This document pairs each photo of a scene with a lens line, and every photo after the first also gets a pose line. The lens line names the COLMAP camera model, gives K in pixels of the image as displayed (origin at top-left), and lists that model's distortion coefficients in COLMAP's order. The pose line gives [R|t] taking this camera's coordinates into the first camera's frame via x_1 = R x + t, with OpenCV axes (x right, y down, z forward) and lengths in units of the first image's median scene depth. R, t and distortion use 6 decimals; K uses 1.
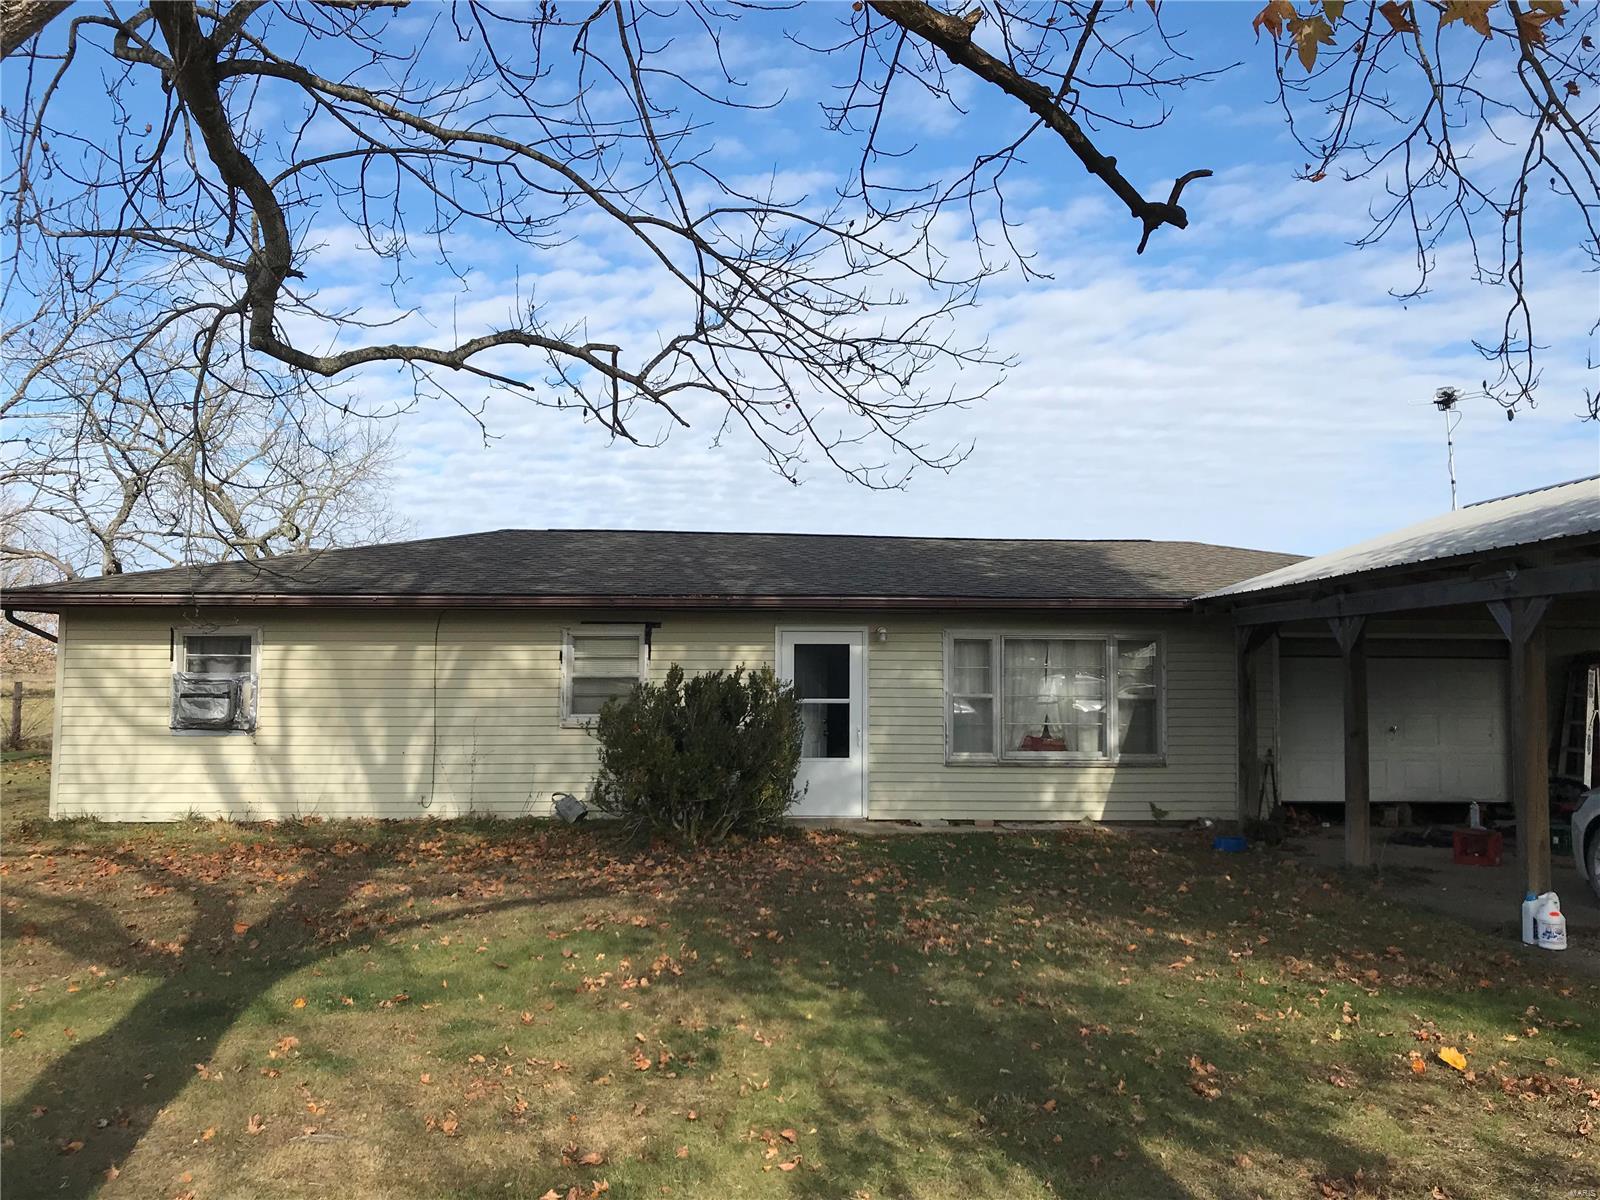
lens RADIAL K [[1297.7, 0, 798.8], [0, 1297.7, 605.7], [0, 0, 1]] dist [0.050127, -0.056244]
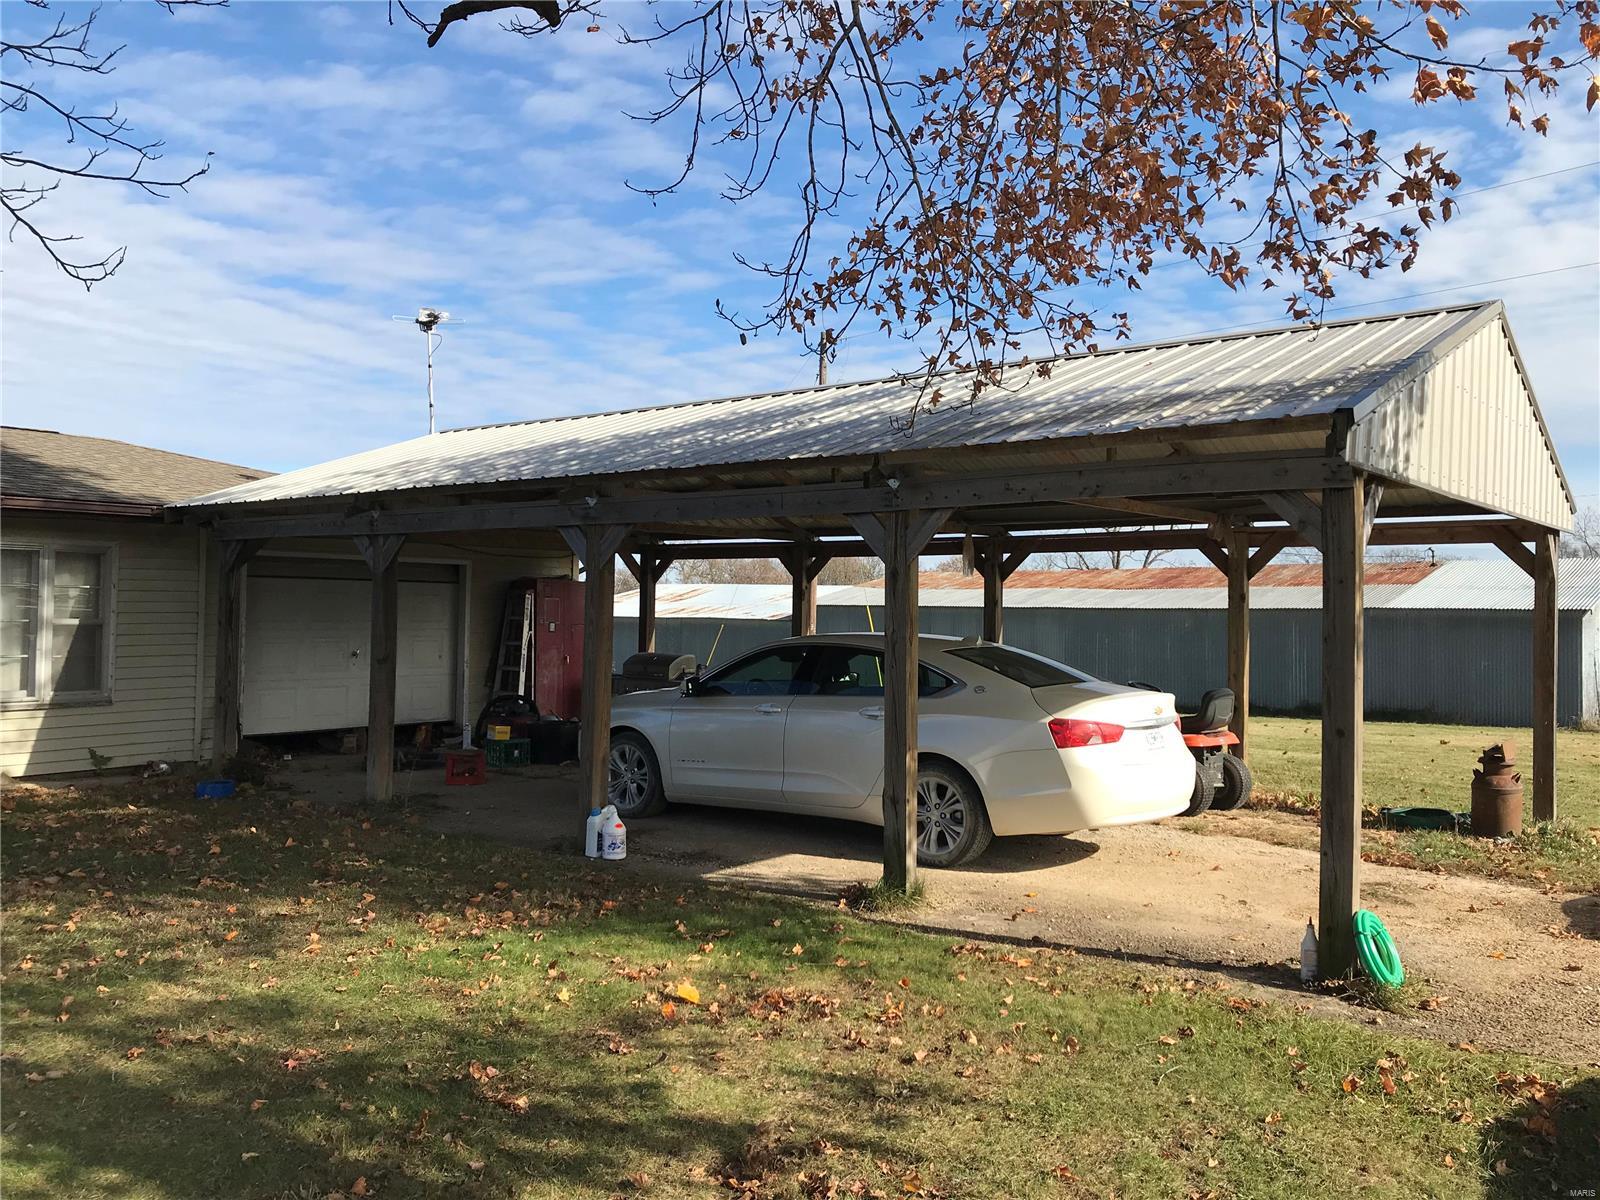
lens RADIAL K [[1297.7, 0, 802.7], [0, 1297.7, 606.7], [0, 0, 1]] dist [0.050127, -0.056244]
pose [[0.653314, 0.005312, 0.757069, -0.089251], [-0.050701, 0.998038, 0.036749, 0.009699], [-0.755388, -0.062393, 0.652301, 0.160396]]
